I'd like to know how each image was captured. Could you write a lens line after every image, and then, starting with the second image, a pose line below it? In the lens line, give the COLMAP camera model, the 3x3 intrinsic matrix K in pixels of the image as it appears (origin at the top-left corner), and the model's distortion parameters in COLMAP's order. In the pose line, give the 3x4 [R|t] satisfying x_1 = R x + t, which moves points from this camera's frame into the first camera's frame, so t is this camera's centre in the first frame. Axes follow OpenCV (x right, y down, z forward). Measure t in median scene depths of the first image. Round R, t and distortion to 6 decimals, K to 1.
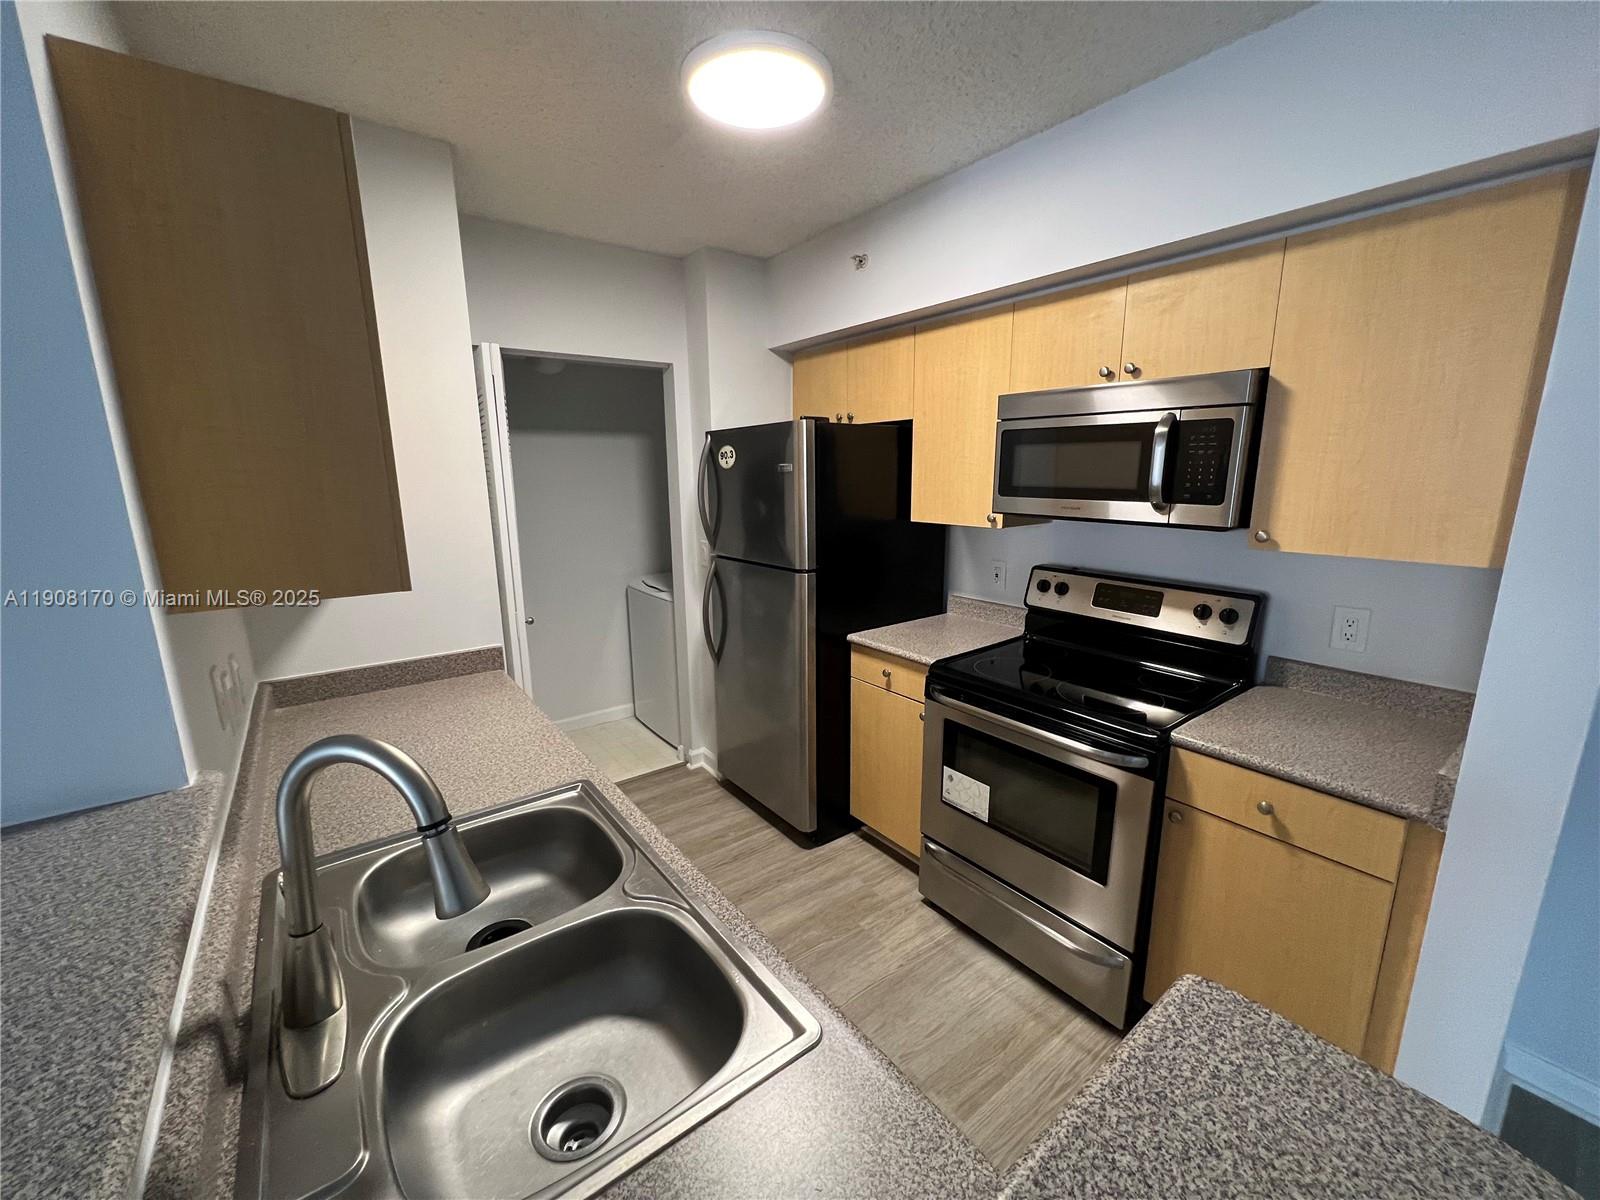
lens RADIAL K [[643.5, 0, 800.4], [0, 643.5, 601.1], [0, 0, 1]] dist [-0.002934, 0.000050]
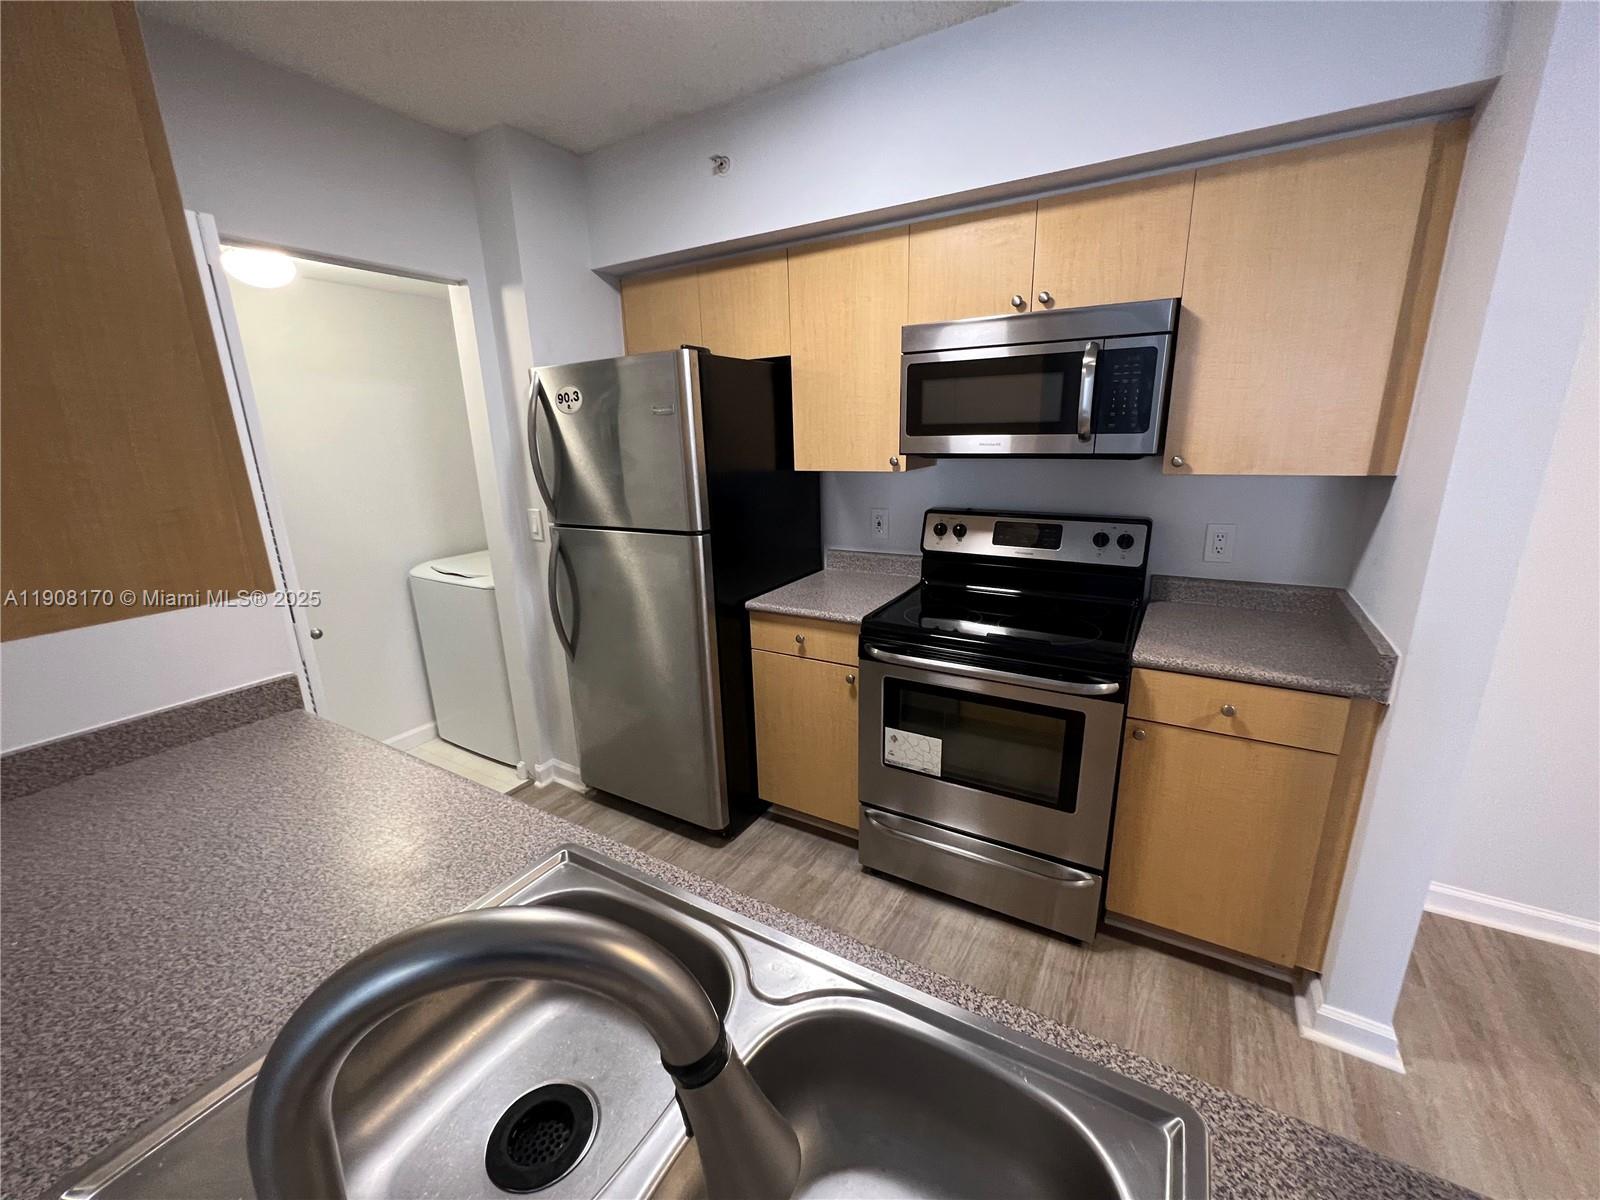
lens RADIAL K [[643.5, 0, 802.1], [0, 643.5, 601.1], [0, 0, 1]] dist [-0.002934, 0.000050]
pose [[0.925255, -0.114065, 0.361790, -0.204050], [0.096053, 0.993088, 0.067450, -0.001507], [-0.366983, -0.027657, 0.929816, 0.173788]]
